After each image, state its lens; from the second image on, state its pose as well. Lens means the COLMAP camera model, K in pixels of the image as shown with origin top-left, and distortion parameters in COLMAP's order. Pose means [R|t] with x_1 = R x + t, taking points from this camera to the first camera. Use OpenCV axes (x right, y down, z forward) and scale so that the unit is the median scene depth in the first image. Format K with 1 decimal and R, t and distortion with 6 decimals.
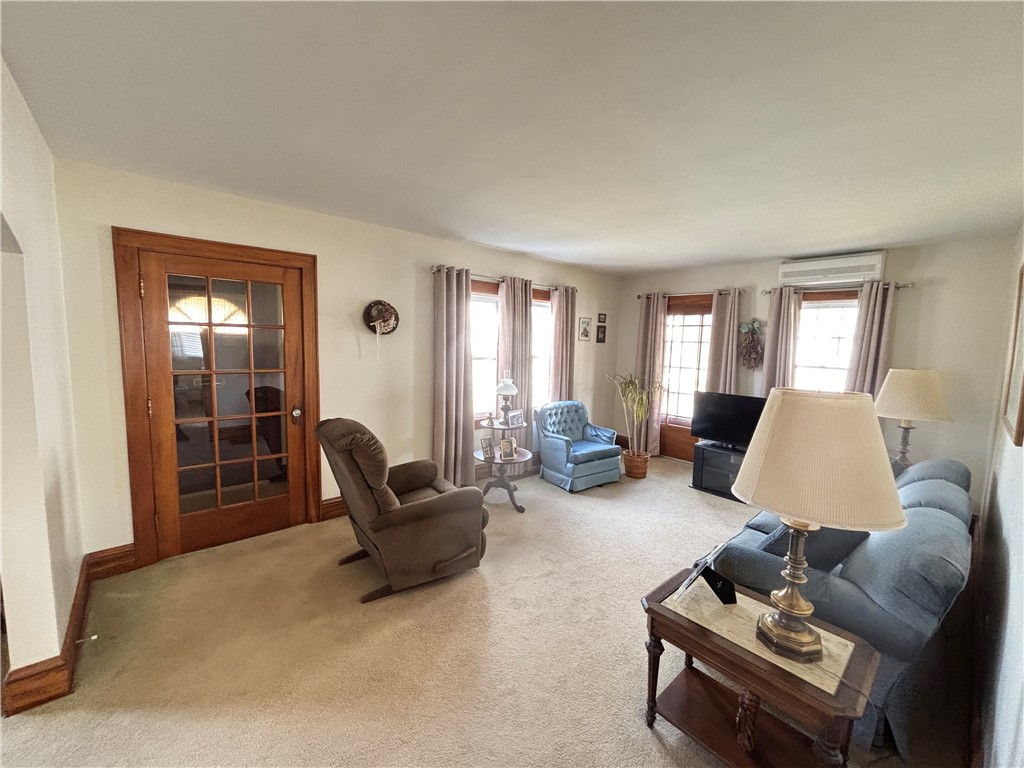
lens RADIAL K [[410.7, 0, 513.0], [0, 410.7, 379.1], [0, 0, 1]] dist [-0.007534, 0.000369]
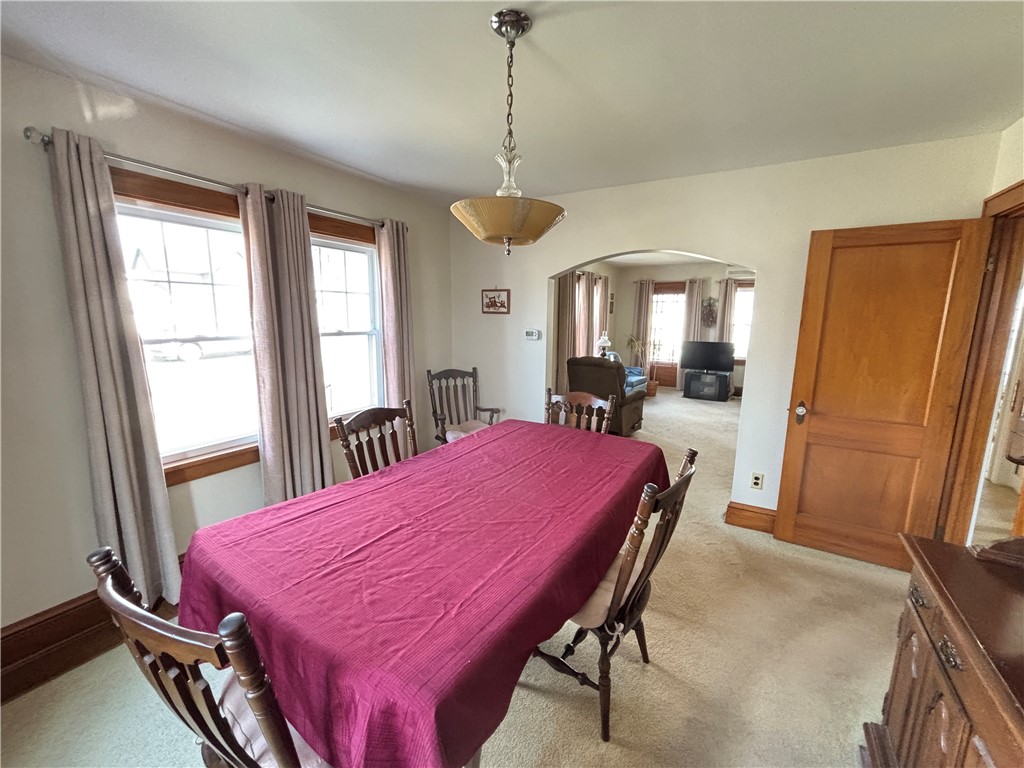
lens RADIAL K [[410.7, 0, 511.7], [0, 410.7, 381.2], [0, 0, 1]] dist [-0.007534, 0.000369]
pose [[0.954269, -0.068321, 0.291036, -0.695181], [0.045461, 0.995377, 0.084605, 0.016810], [-0.295471, -0.067506, 0.952964, -0.386453]]
